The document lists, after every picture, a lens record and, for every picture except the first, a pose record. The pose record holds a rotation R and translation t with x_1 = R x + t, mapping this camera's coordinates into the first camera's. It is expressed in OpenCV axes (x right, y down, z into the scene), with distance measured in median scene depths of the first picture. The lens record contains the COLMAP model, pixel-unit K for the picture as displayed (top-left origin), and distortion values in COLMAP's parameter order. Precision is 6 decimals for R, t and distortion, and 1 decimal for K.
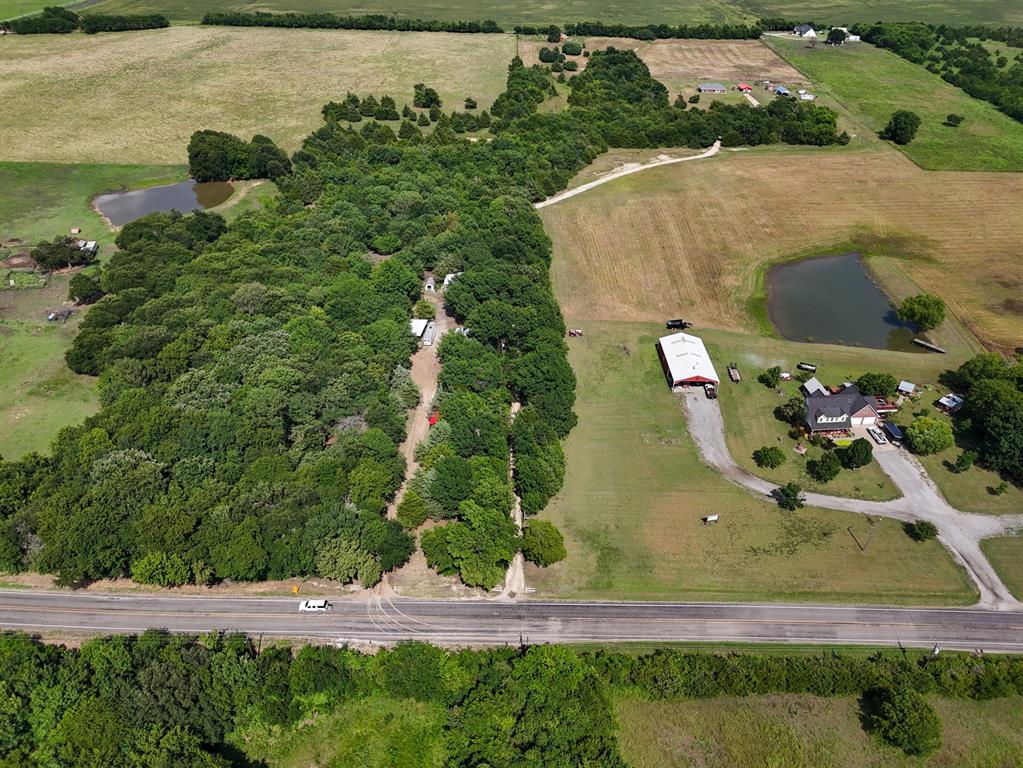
lens RADIAL K [[753.7, 0, 513.2], [0, 753.7, 382.2], [0, 0, 1]] dist [0.052434, -0.047473]
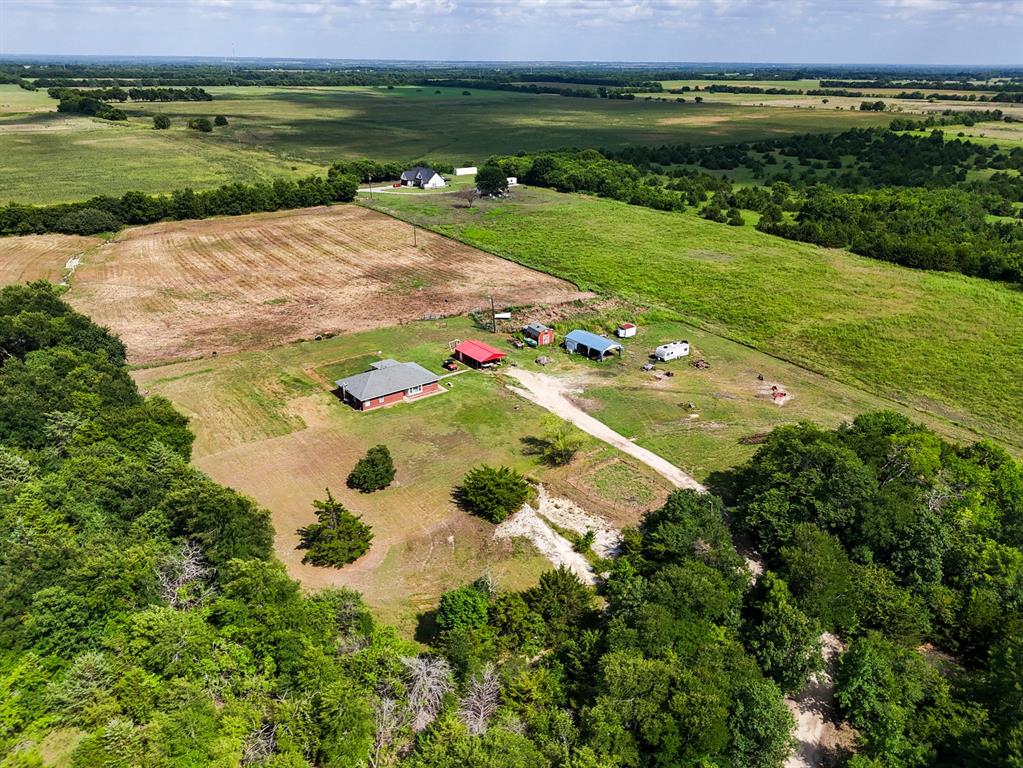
lens RADIAL K [[753.7, 0, 513.2], [0, 753.7, 382.2], [0, 0, 1]] dist [0.052434, -0.047473]
pose [[0.804180, -0.244562, 0.541741, 0.182722], [0.337945, 0.937907, -0.078252, -0.433935], [-0.488965, 0.246007, 0.836895, 0.924313]]
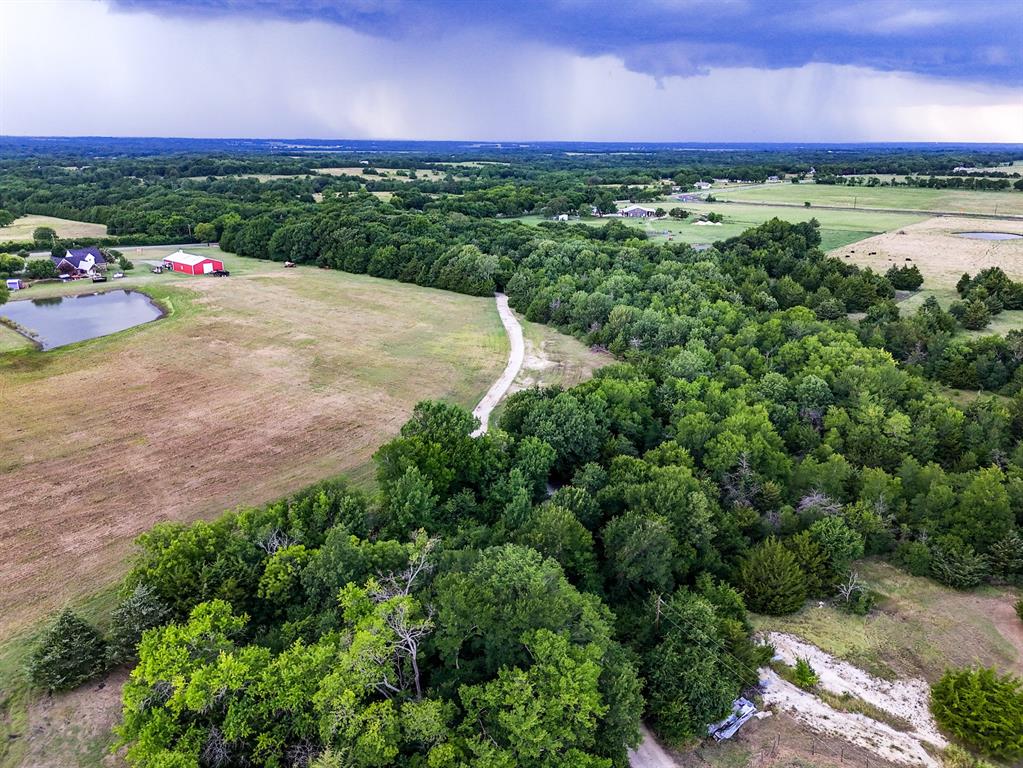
lens RADIAL K [[719.5, 0, 495.3], [0, 719.5, 384.1], [0, 0, 1]] dist [0.045586, -0.070771]
pose [[-0.685401, 0.208789, -0.697591, 0.486542], [-0.415803, 0.674238, 0.610336, -0.524661], [0.597774, 0.708385, -0.375309, 1.100200]]
